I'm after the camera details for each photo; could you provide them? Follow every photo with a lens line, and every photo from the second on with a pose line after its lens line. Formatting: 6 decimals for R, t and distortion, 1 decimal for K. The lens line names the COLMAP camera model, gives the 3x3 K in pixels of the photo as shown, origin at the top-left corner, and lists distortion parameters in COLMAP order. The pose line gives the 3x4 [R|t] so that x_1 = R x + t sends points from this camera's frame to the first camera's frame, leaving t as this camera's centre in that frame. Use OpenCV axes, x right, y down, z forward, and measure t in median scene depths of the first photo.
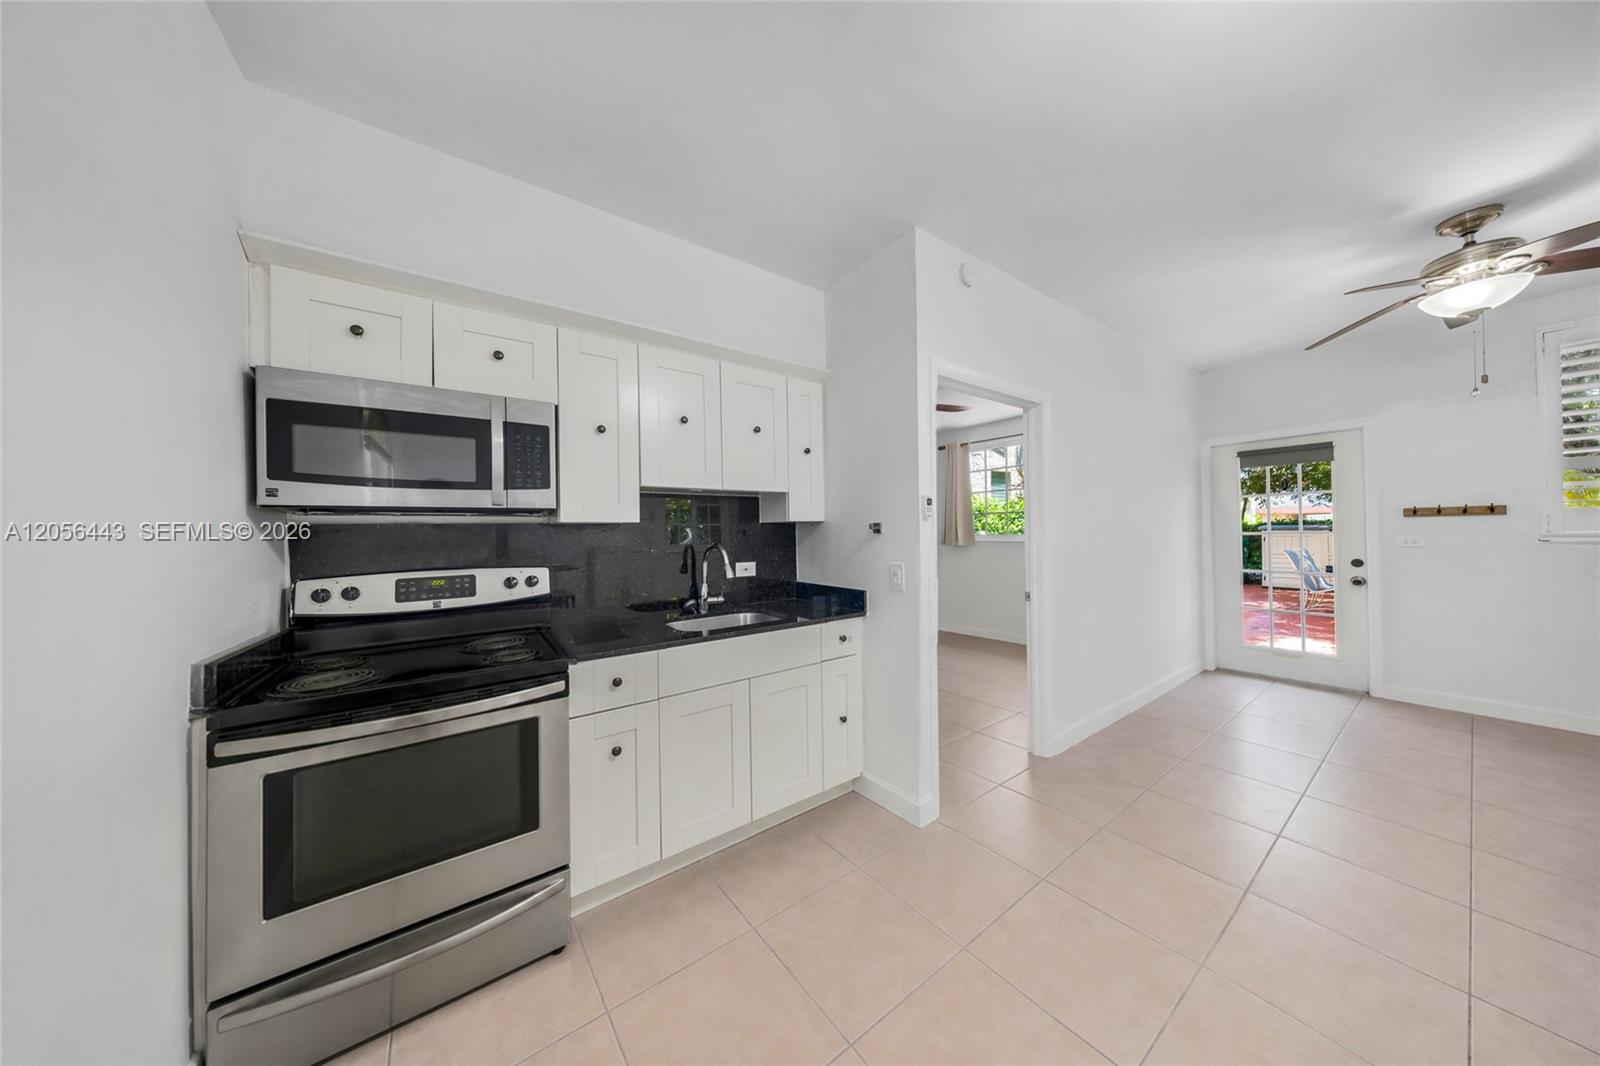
lens RADIAL K [[475.0, 0, 808.7], [0, 475.0, 535.2], [0, 0, 1]] dist [0.005653, 0.000063]
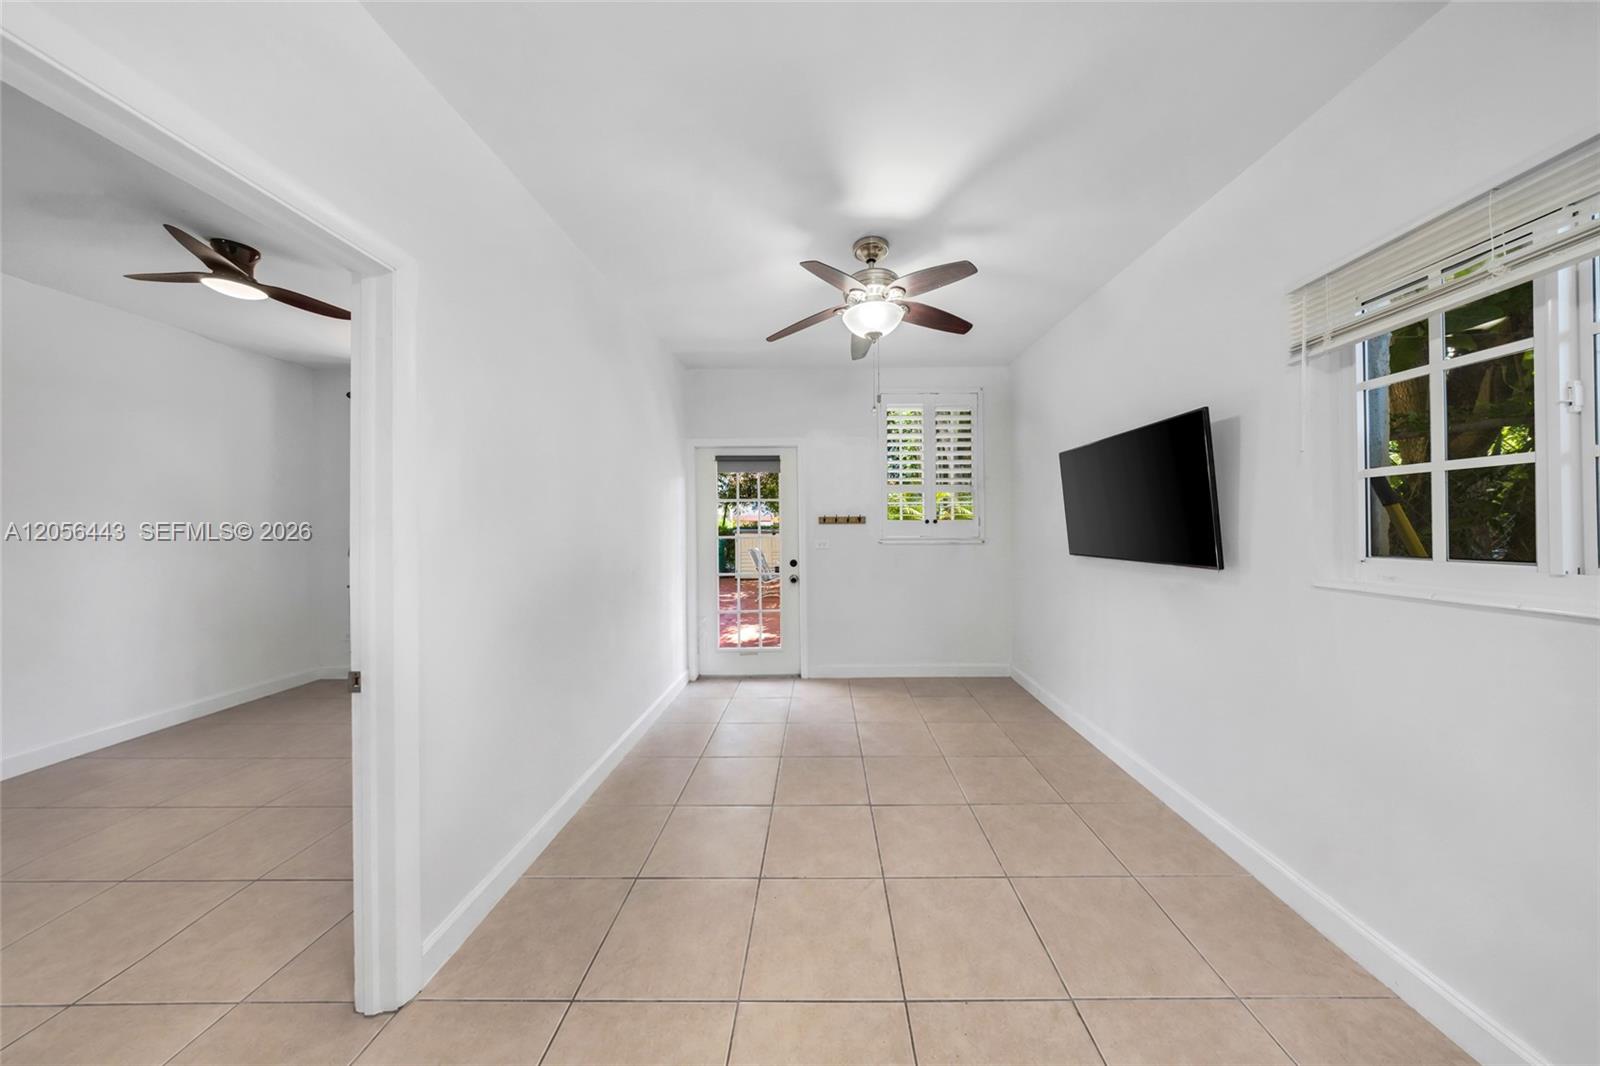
lens RADIAL K [[475.0, 0, 809.5], [0, 475.0, 528.9], [0, 0, 1]] dist [0.005653, 0.000063]
pose [[0.611341, 0.012893, 0.791262, 0.261857], [-0.001092, 0.999880, -0.015449, -0.006600], [-0.791366, 0.008580, 0.611282, 0.266734]]
